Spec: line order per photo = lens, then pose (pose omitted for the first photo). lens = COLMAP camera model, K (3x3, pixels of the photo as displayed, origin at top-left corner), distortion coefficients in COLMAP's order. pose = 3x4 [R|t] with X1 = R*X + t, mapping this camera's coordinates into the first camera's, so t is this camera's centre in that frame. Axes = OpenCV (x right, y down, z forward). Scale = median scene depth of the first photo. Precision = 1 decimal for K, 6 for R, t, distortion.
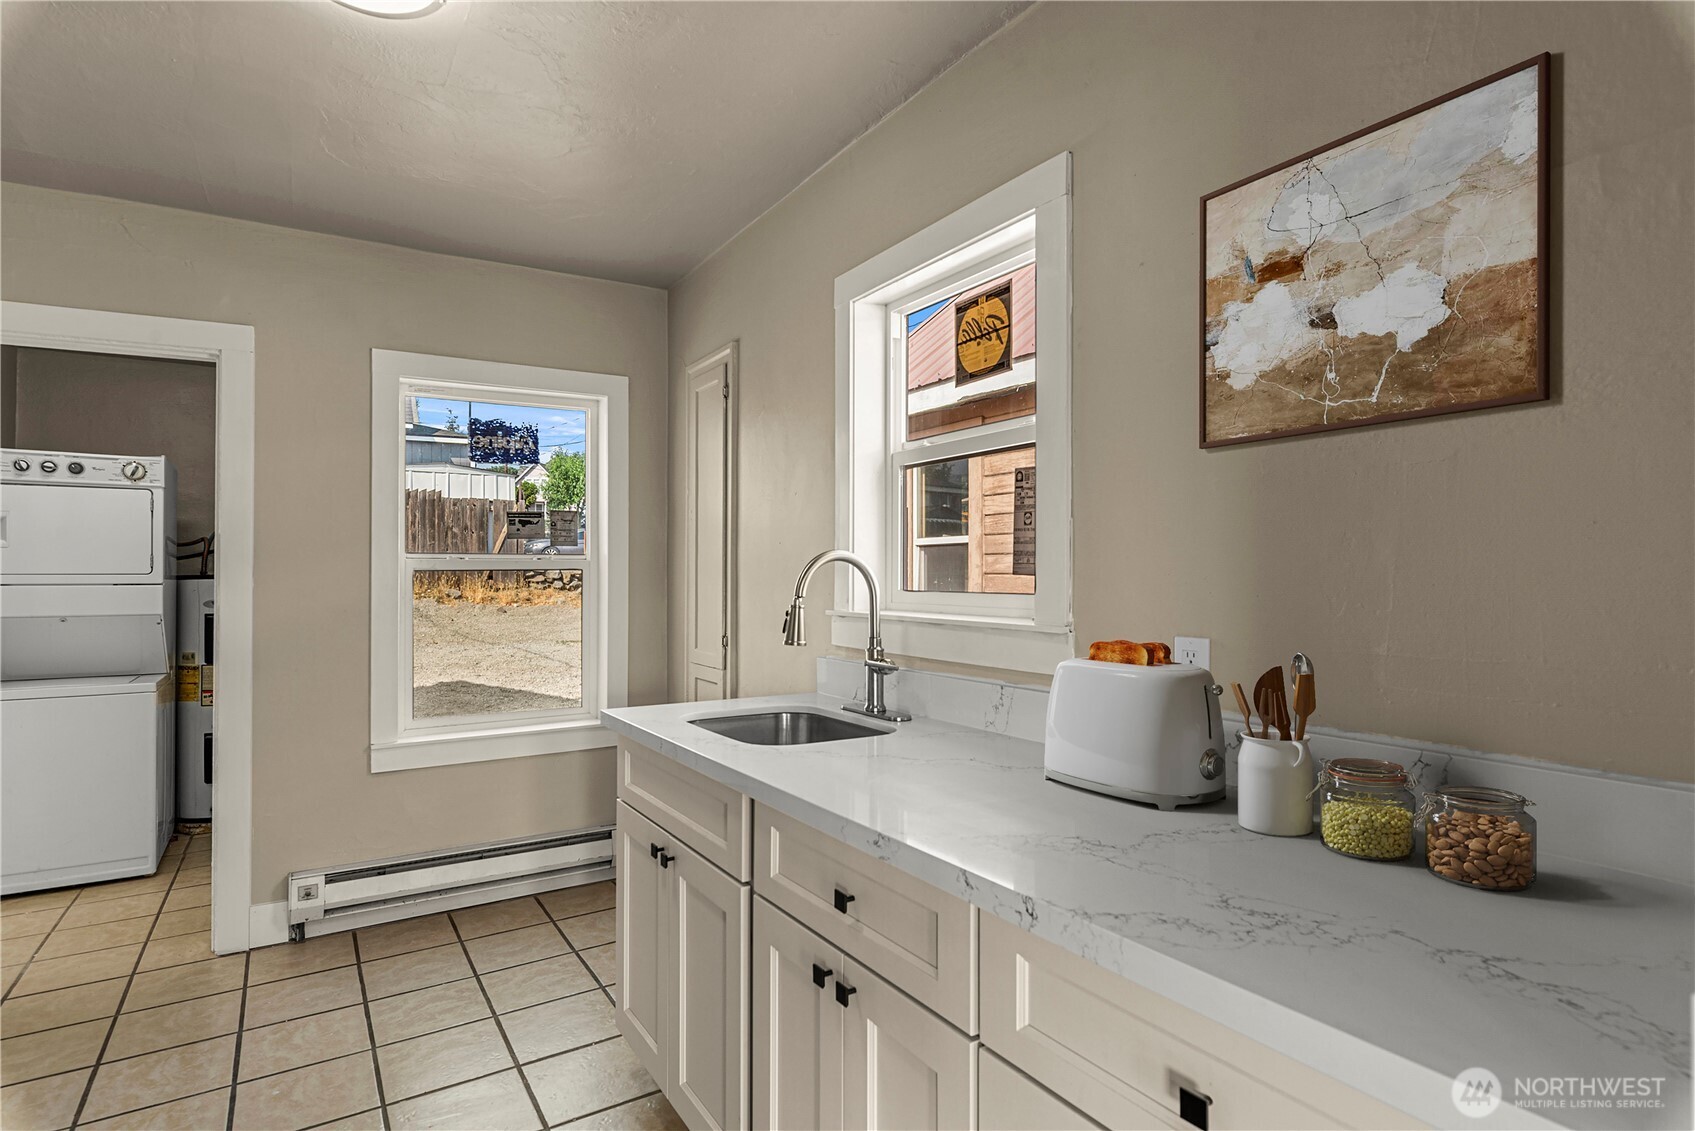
lens RADIAL K [[905.1, 0, 850.8], [0, 905.1, 568.2], [0, 0, 1]] dist [0.007255, -0.000195]
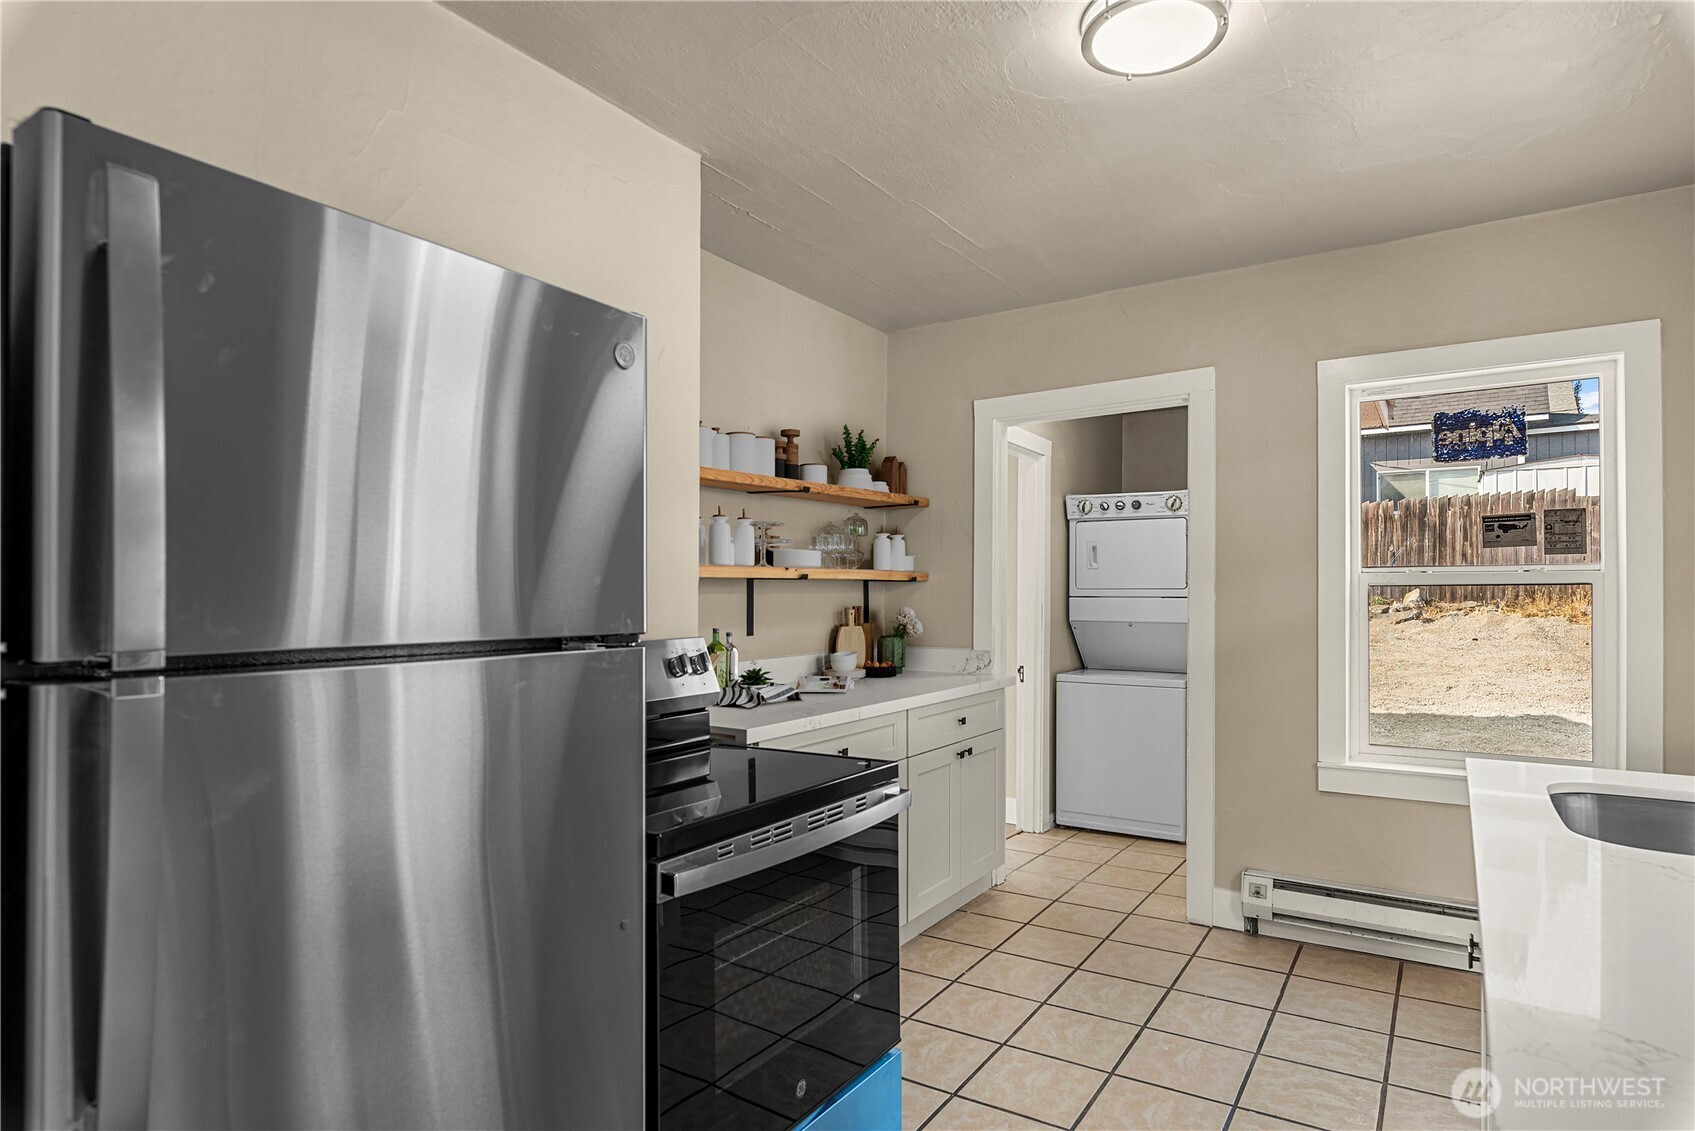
lens RADIAL K [[931.0, 0, 851.2], [0, 931.0, 581.6], [0, 0, 1]] dist [-0.001312, 0.000509]
pose [[0.431536, -0.006093, -0.902075, 0.169655], [0.006017, 0.999974, -0.003875, -0.001168], [0.902075, -0.003756, 0.431562, 0.103697]]
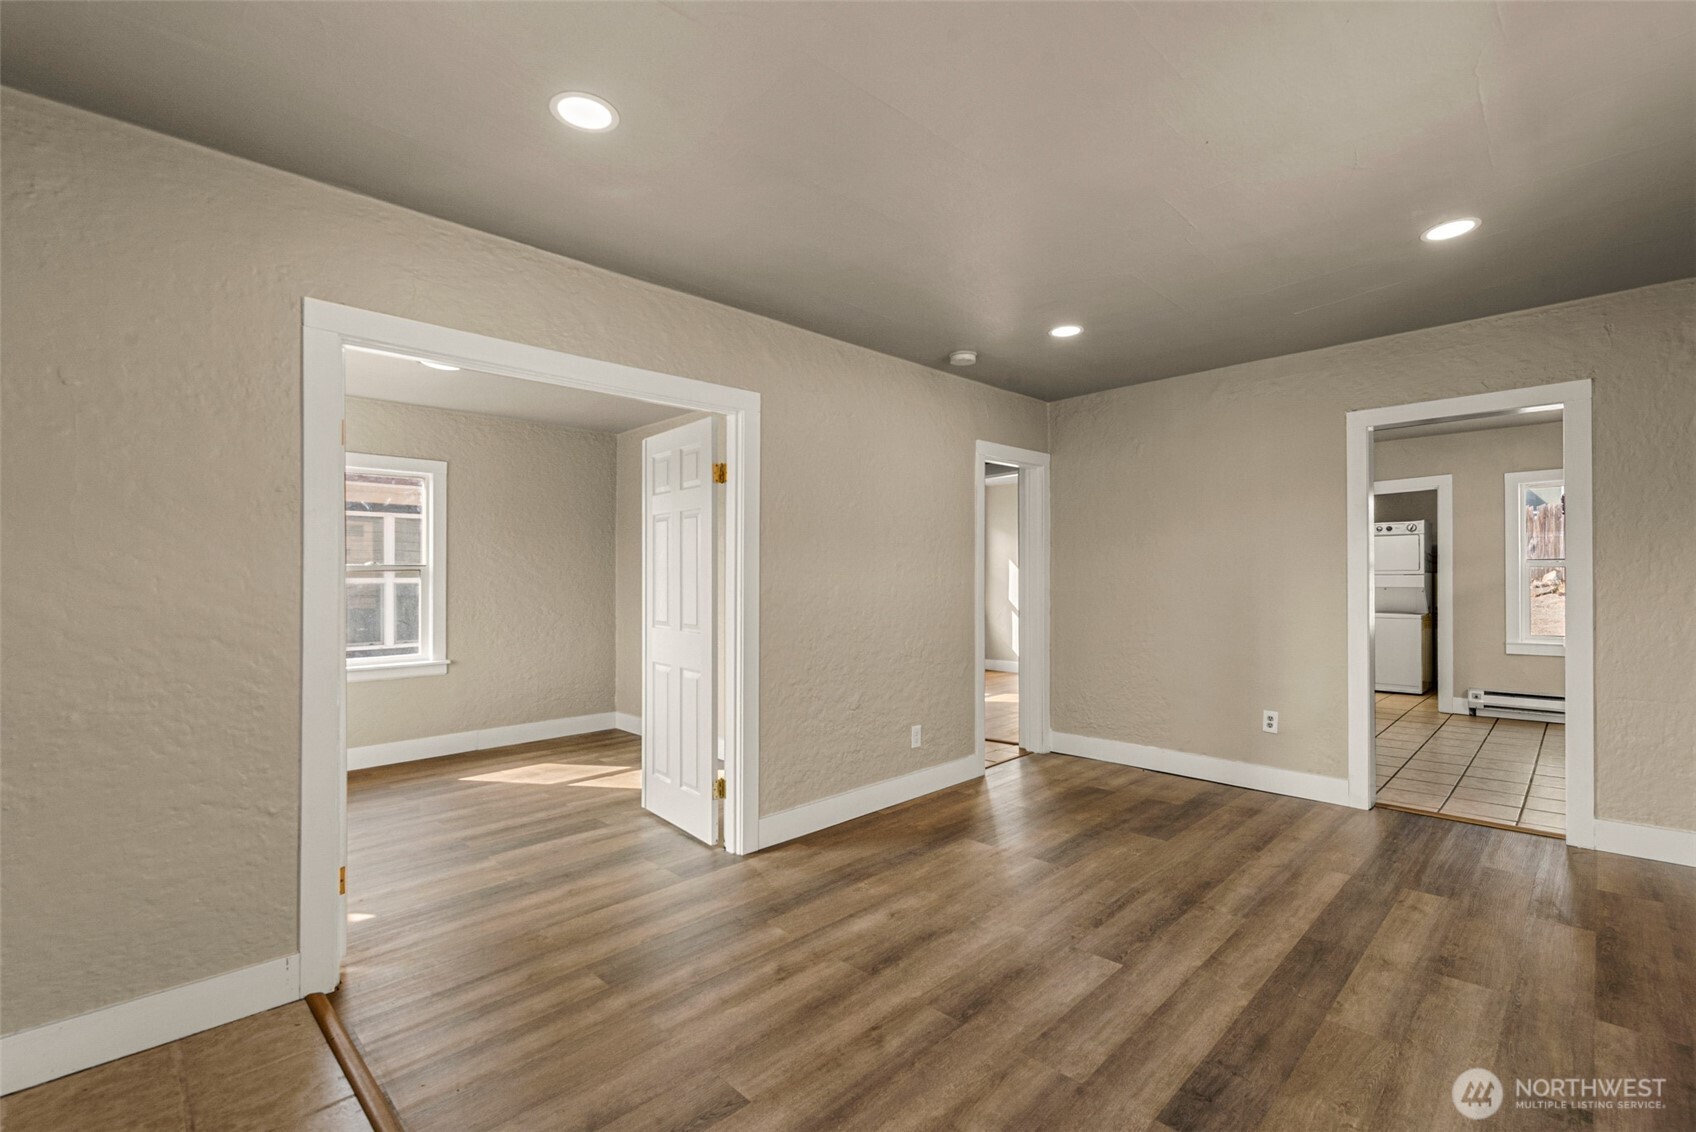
lens RADIAL K [[749.6, 0, 855.2], [0, 749.6, 571.9], [0, 0, 1]] dist [0.000876, 0.000274]
pose [[0.240262, -0.004327, -0.970698, 0.968862], [0.011640, 0.999931, -0.001577, -0.004798], [0.970638, -0.010920, 0.240296, -1.121263]]
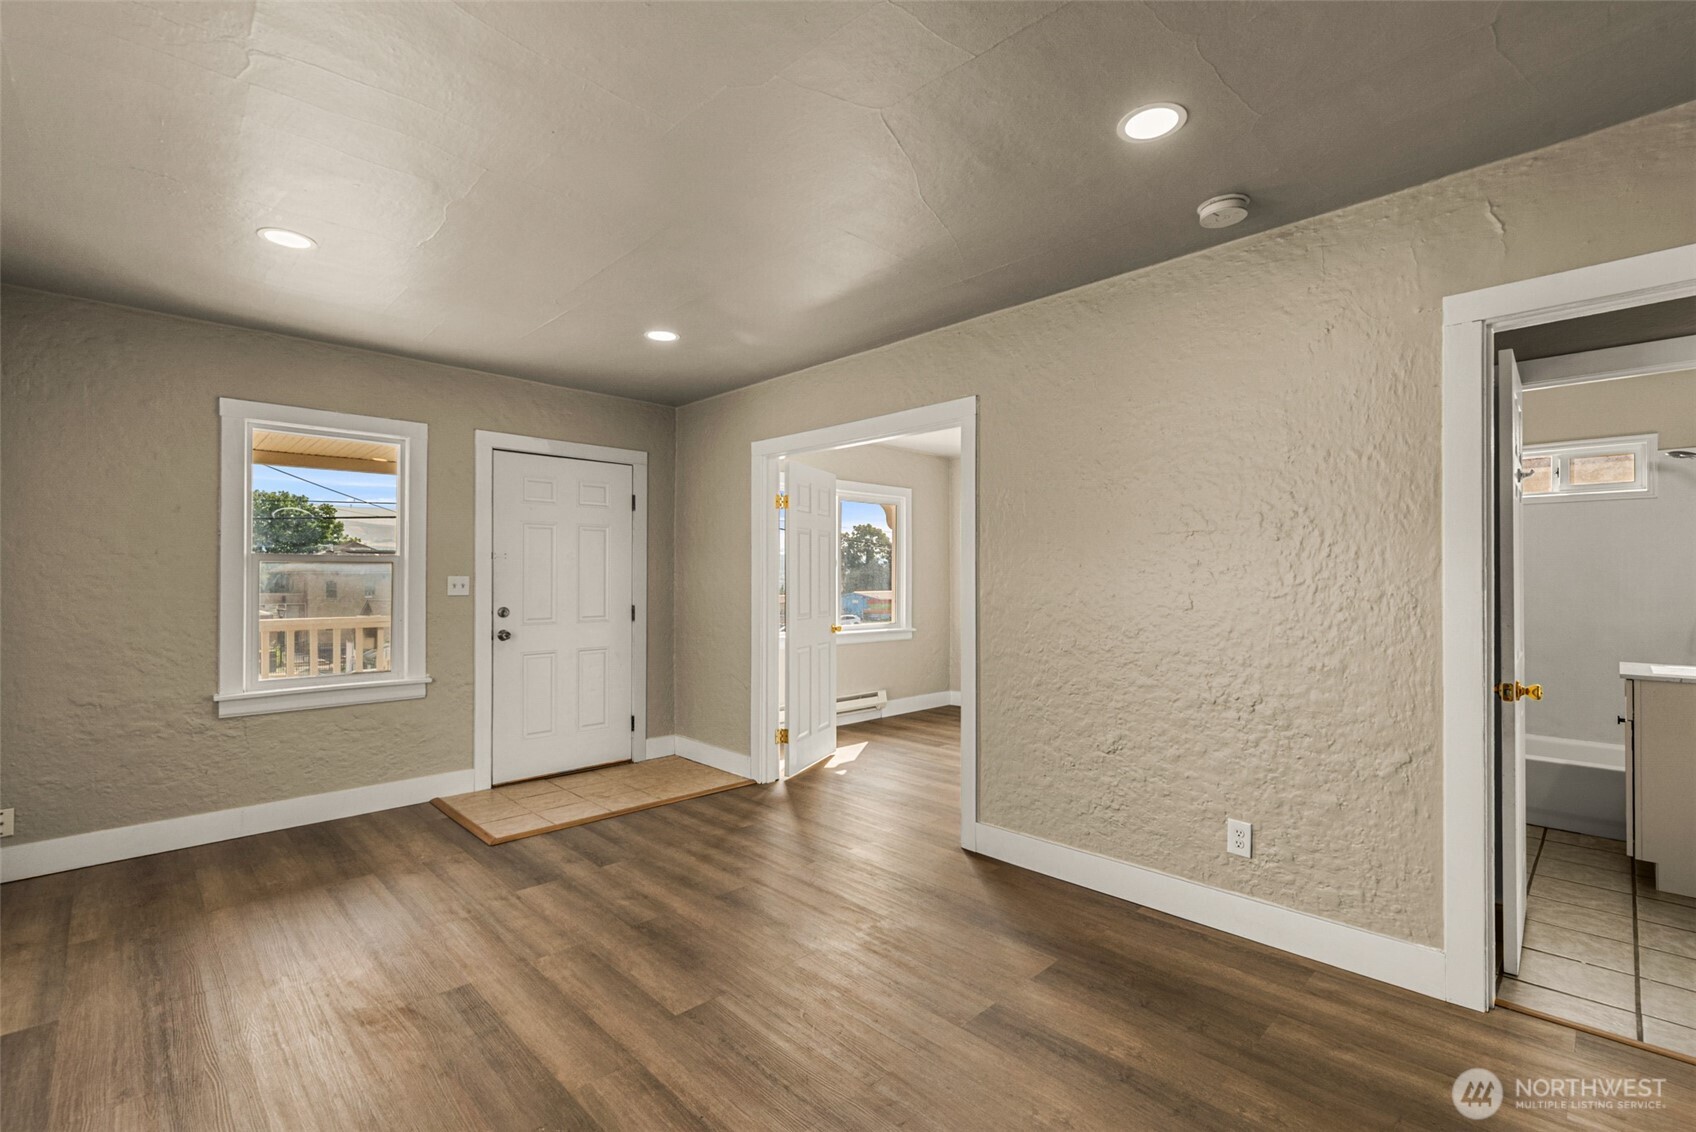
lens RADIAL K [[749.6, 0, 860.3], [0, 749.6, 566.9], [0, 0, 1]] dist [0.000876, 0.000274]
pose [[-0.971413, -0.000721, -0.237394, -1.224226], [0.004026, 0.999802, -0.019512, 0.018056], [0.237361, -0.019910, -0.971217, 2.620346]]
